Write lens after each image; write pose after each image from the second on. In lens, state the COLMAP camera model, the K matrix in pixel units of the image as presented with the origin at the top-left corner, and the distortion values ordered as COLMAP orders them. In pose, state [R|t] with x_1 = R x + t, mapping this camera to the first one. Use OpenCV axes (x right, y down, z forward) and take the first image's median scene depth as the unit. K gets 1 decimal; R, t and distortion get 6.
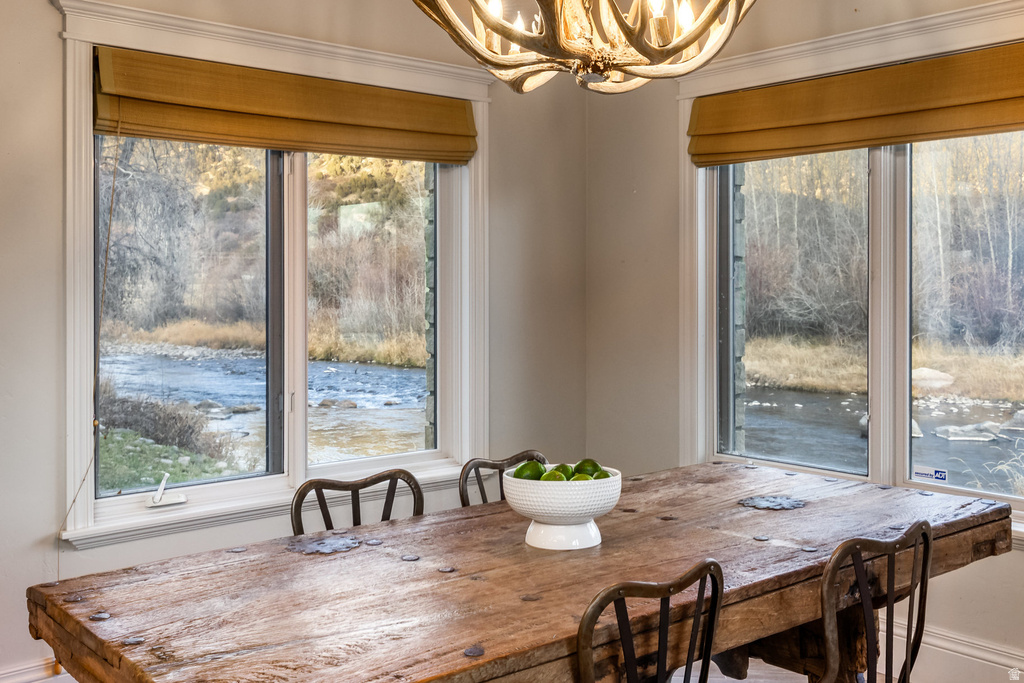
lens RADIAL K [[1043.0, 0, 512.0], [0, 1043.0, 341.5], [0, 0, 1]] dist [-0.005077, -0.010510]
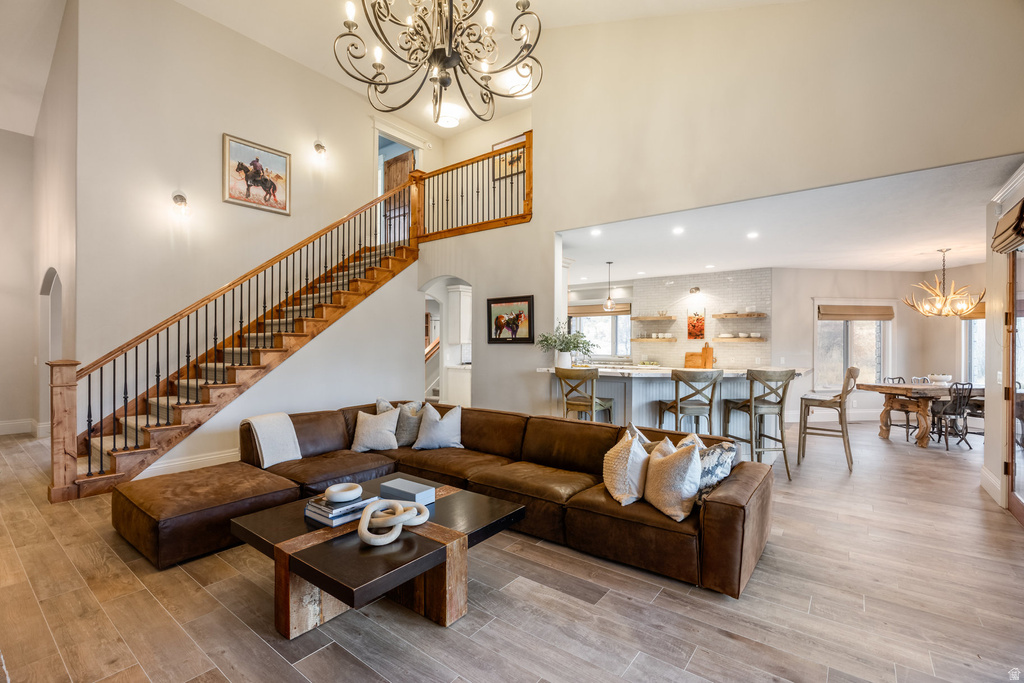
lens RADIAL K [[454.4, 0, 511.4], [0, 454.4, 346.0], [0, 0, 1]] dist [0.000214, 0.000078]
pose [[0.834415, 0.007791, -0.551082, -0.425543], [-0.033595, 0.998760, -0.036748, 0.088356], [0.550112, 0.049177, 0.833641, -1.984119]]
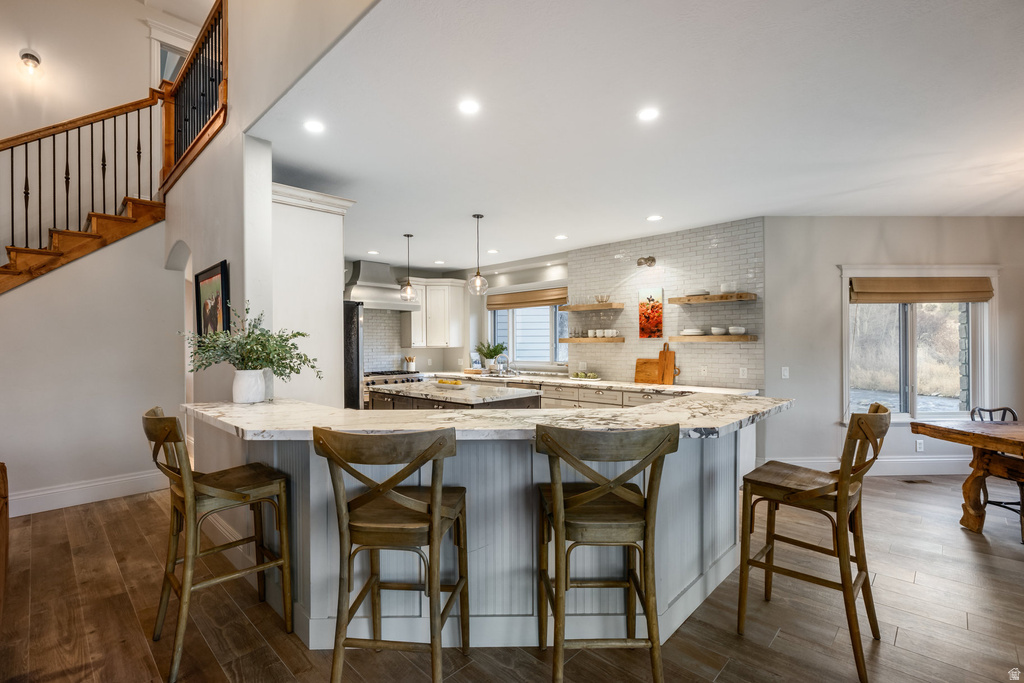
lens RADIAL K [[461.1, 0, 508.8], [0, 461.1, 346.1], [0, 0, 1]] dist [-0.002142, -0.000014]
pose [[0.765475, -0.000724, -0.643465, -0.283934], [-0.026858, 0.999092, -0.033076, 0.015904], [0.642905, 0.042601, 0.764761, -0.837768]]
